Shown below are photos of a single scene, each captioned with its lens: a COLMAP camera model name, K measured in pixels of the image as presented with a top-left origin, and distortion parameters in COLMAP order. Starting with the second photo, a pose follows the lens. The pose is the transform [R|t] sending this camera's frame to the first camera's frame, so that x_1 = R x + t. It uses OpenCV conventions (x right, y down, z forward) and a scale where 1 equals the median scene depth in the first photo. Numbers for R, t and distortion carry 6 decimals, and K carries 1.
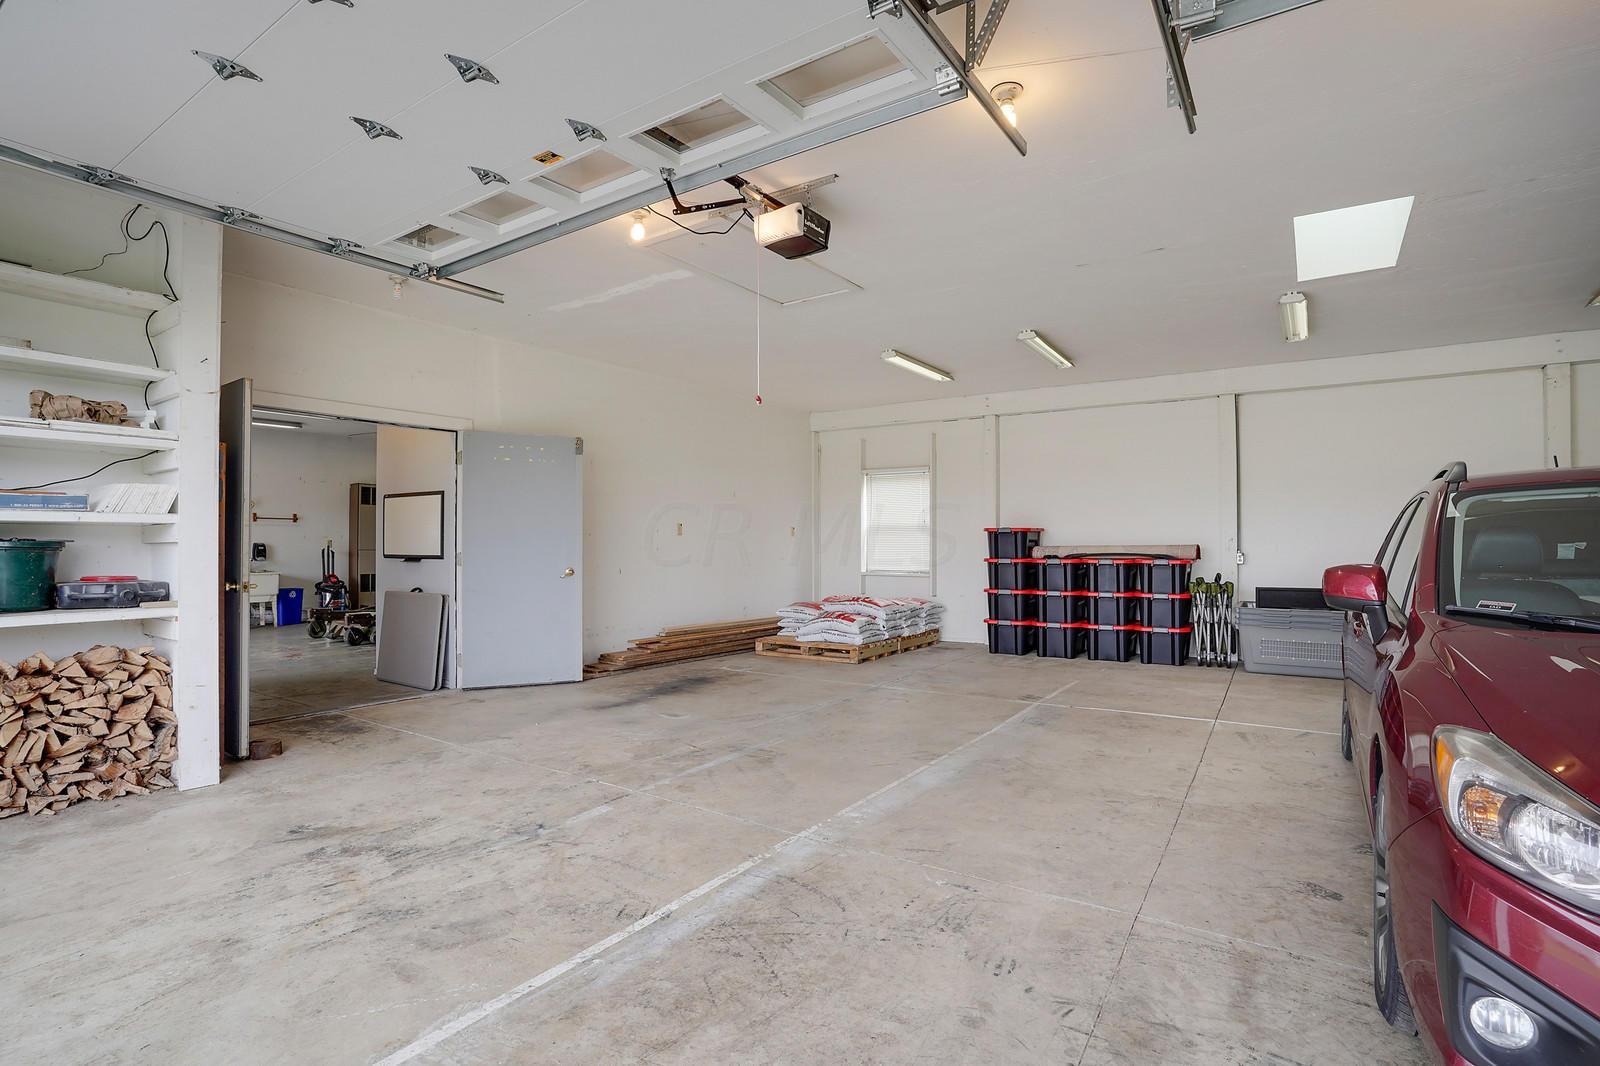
lens RADIAL K [[786.6, 0, 811.8], [0, 786.6, 537.8], [0, 0, 1]] dist [-0.053552, 0.018049]
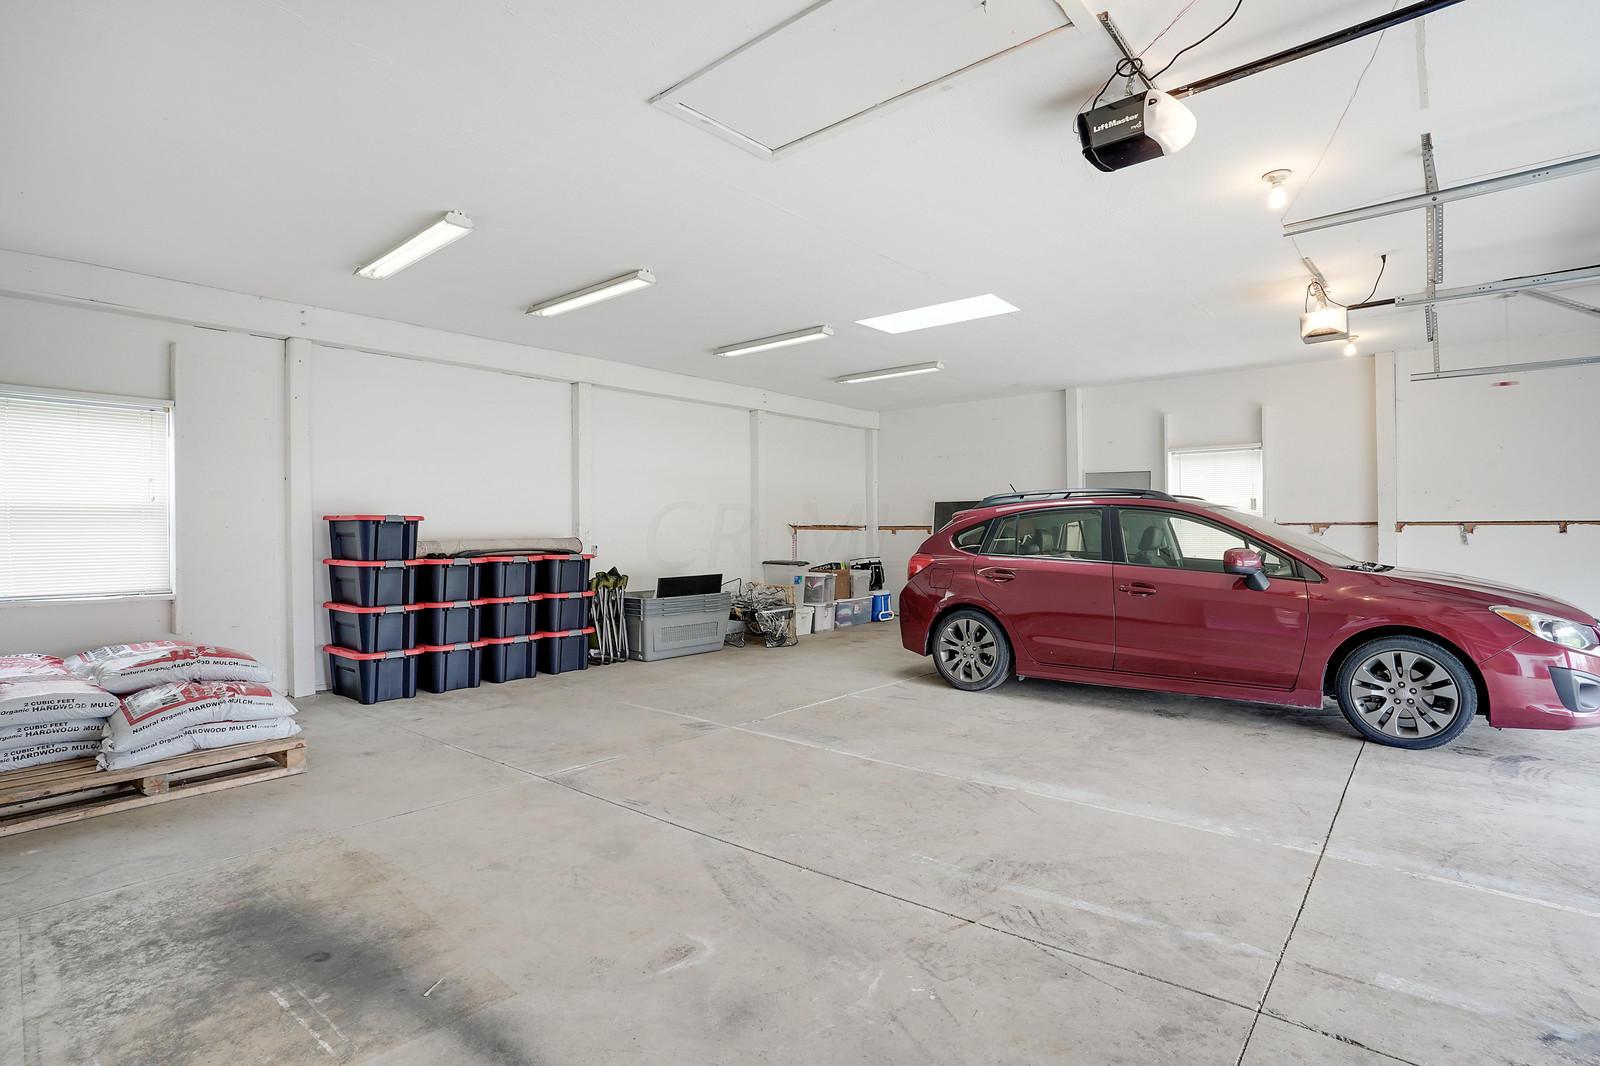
lens RADIAL K [[786.6, 0, 793.5], [0, 786.6, 522.1], [0, 0, 1]] dist [-0.053552, 0.018049]
pose [[0.116168, 0.013569, 0.993137, -0.666511], [-0.002150, 0.999908, -0.013410, 0.003286], [-0.993227, -0.000578, 0.116186, 1.024014]]
